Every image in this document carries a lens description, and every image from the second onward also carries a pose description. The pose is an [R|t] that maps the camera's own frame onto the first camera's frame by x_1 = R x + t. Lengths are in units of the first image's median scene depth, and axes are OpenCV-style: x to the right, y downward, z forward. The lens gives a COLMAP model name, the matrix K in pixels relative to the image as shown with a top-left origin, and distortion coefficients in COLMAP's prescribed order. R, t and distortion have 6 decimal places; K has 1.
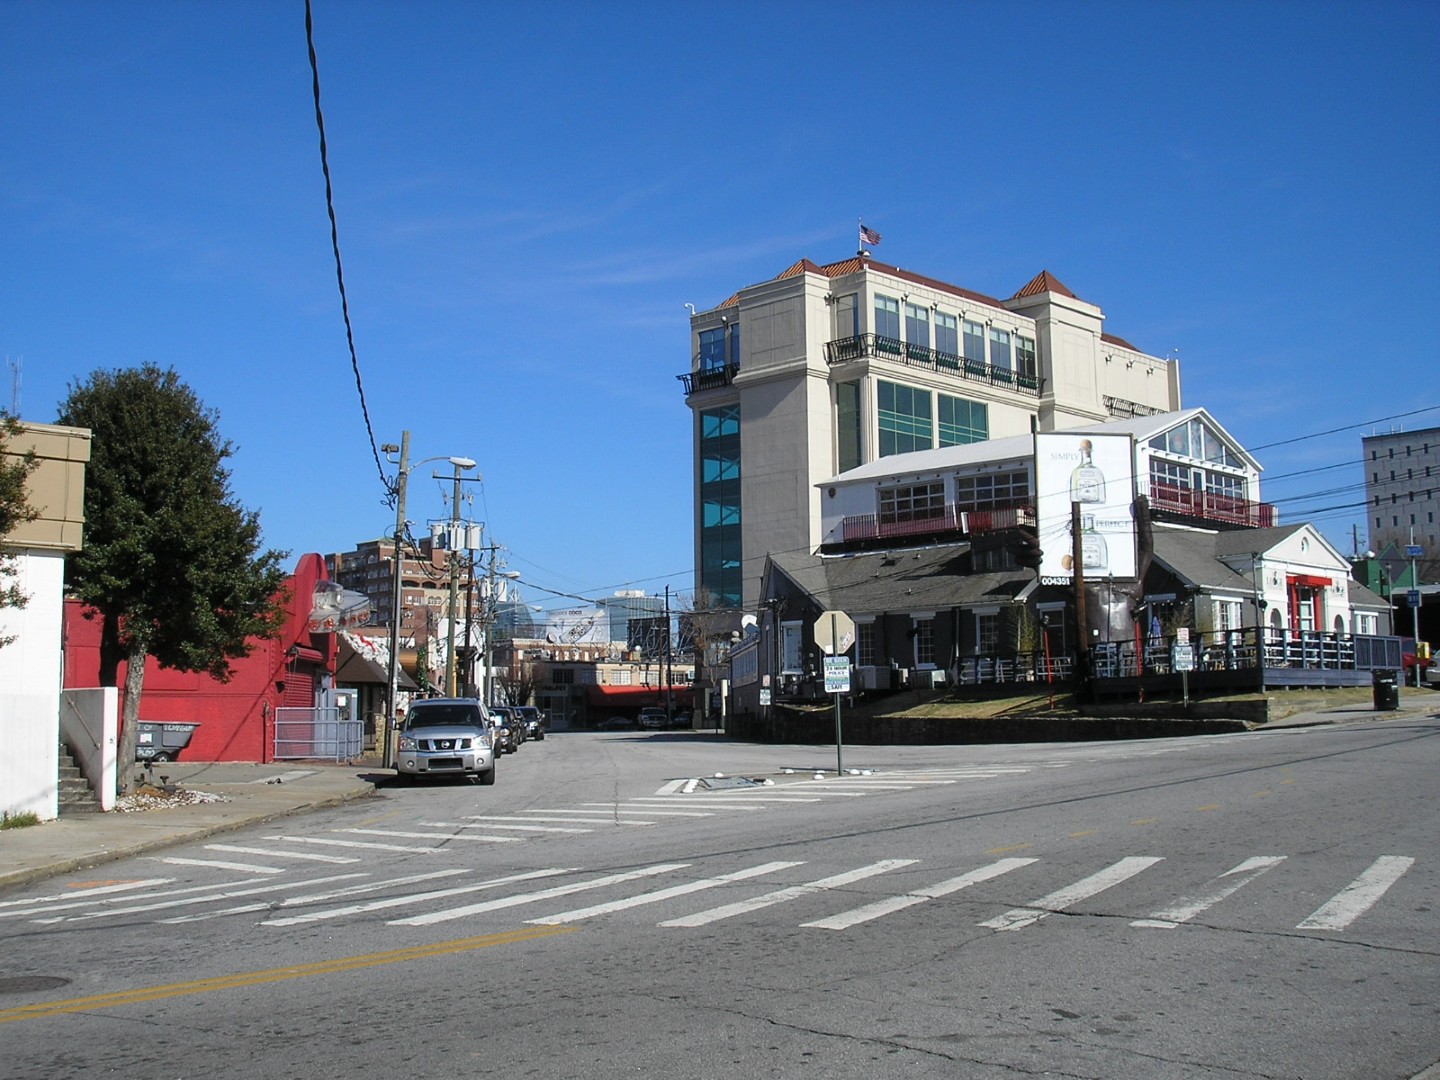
lens RADIAL K [[1618.5, 0, 712.7], [0, 1618.5, 536.5], [0, 0, 1]] dist [-0.168148, 0.054142]
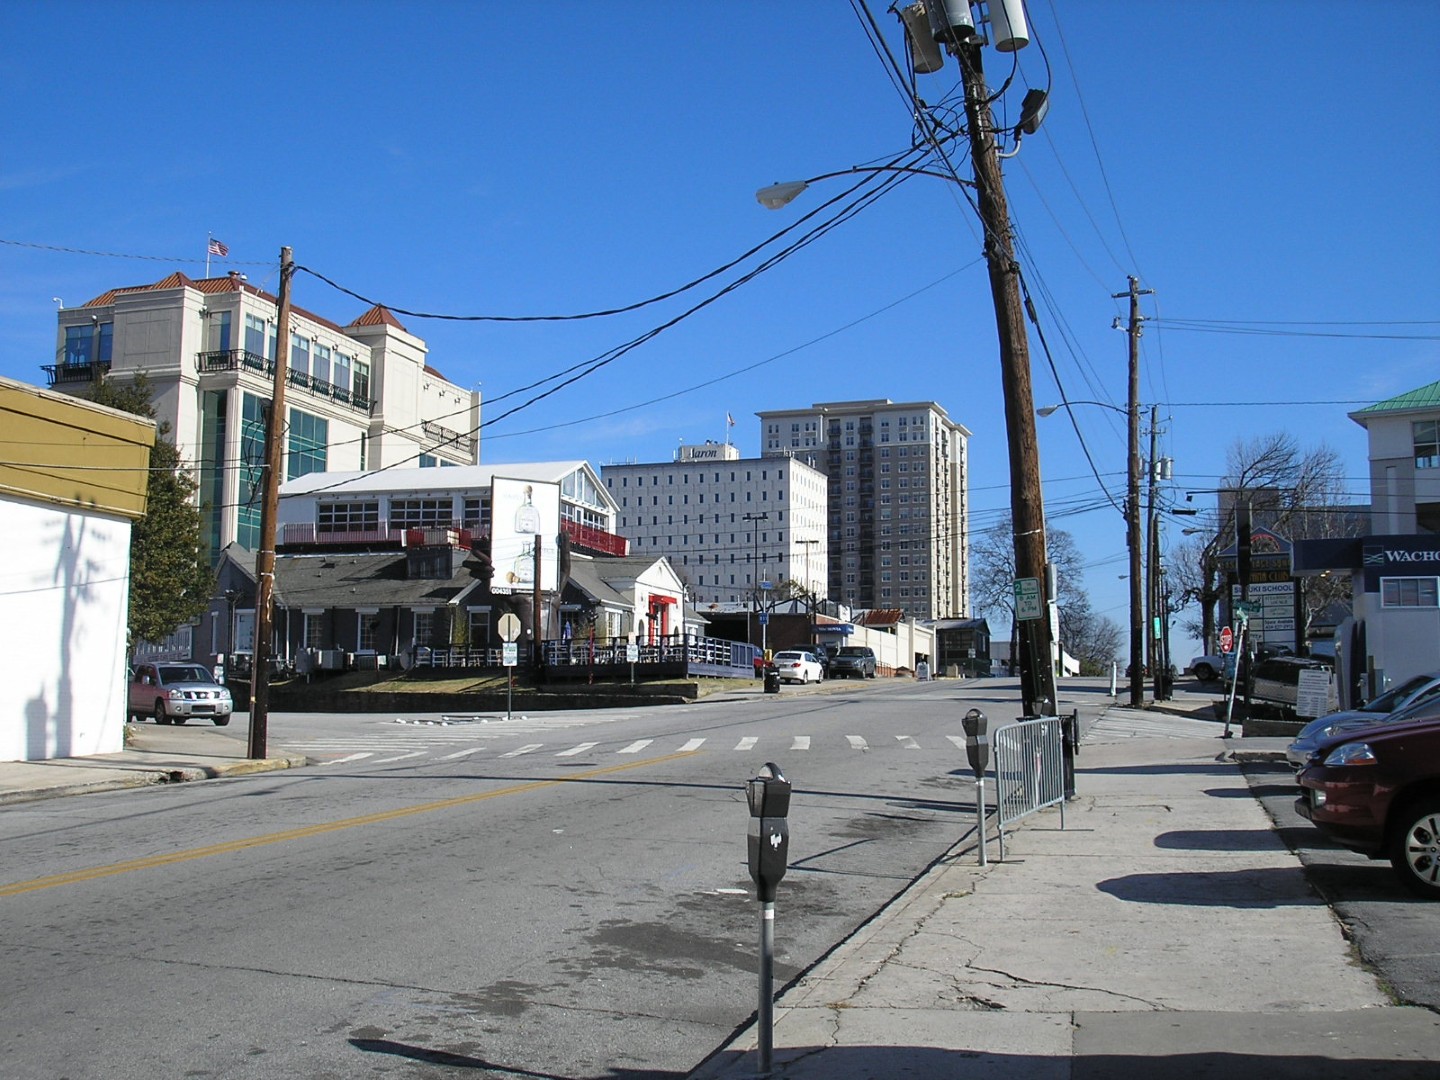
lens RADIAL K [[1618.5, 0, 712.7], [0, 1618.5, 536.5], [0, 0, 1]] dist [-0.168148, 0.054142]
pose [[0.878561, 0.065801, 0.473076, -0.125549], [-0.067529, 0.997628, -0.013353, -0.005200], [-0.472833, -0.020215, 0.880920, -0.117272]]
